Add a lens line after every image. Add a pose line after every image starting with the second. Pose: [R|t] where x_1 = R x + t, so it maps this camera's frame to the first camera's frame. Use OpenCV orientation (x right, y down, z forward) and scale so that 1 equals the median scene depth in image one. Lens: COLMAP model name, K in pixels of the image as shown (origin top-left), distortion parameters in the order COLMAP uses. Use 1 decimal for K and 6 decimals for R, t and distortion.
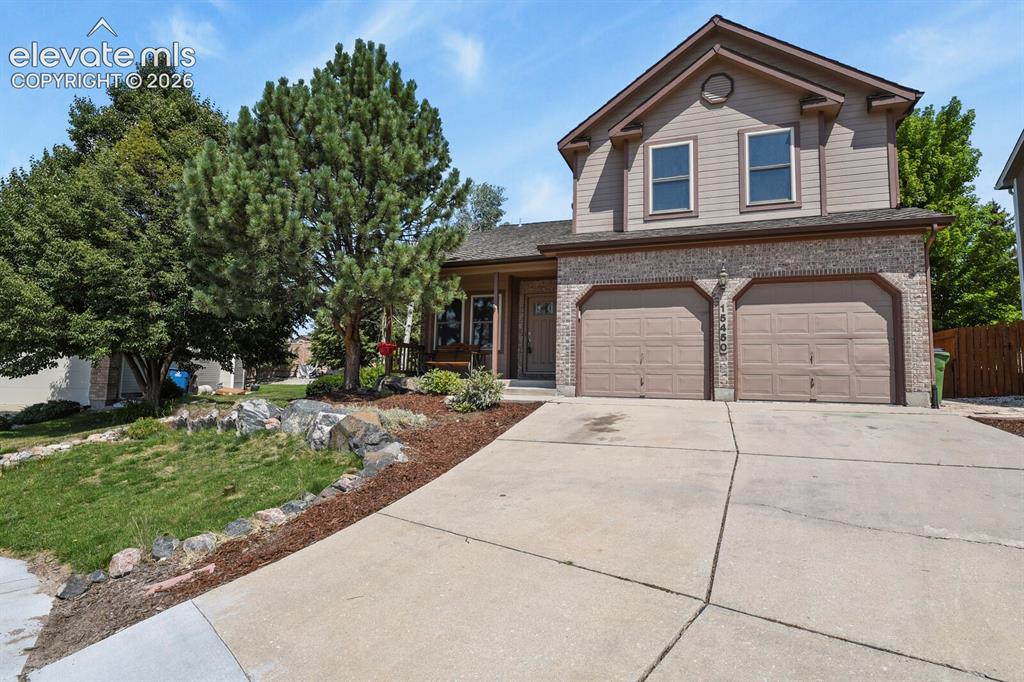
lens RADIAL K [[497.9, 0, 551.2], [0, 497.9, 339.0], [0, 0, 1]] dist [-0.007806, -0.002416]
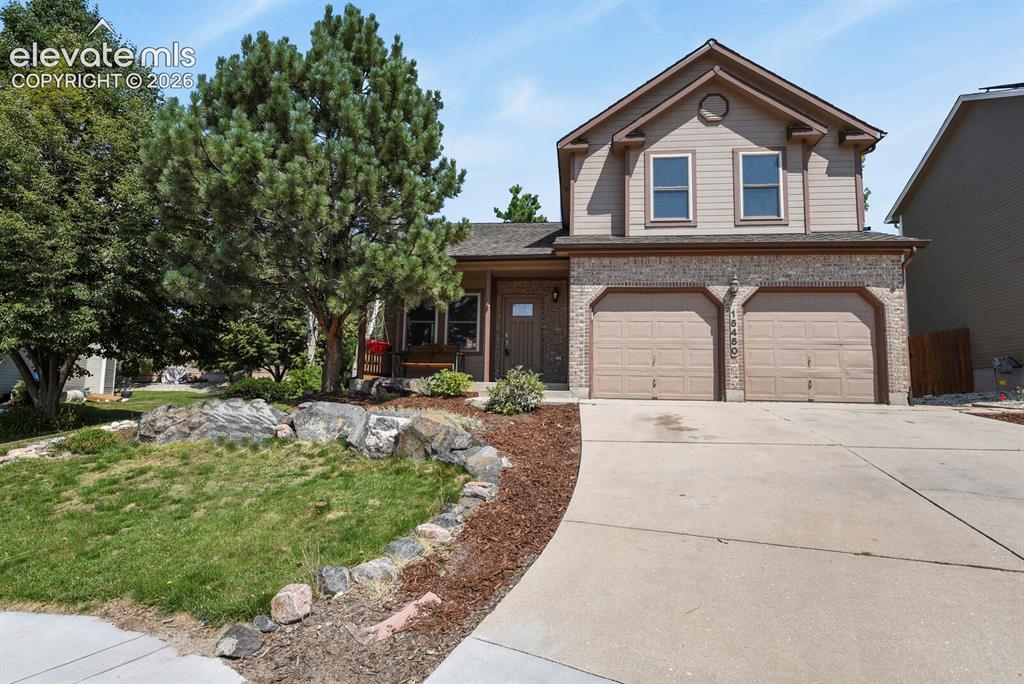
lens RADIAL K [[497.9, 0, 511.5], [0, 497.9, 342.6], [0, 0, 1]] dist [-0.007806, -0.002416]
pose [[0.974727, 0.021648, 0.222348, -0.335988], [-0.019217, 0.999730, -0.013091, 0.021001], [-0.222571, 0.008487, 0.974879, 0.072345]]
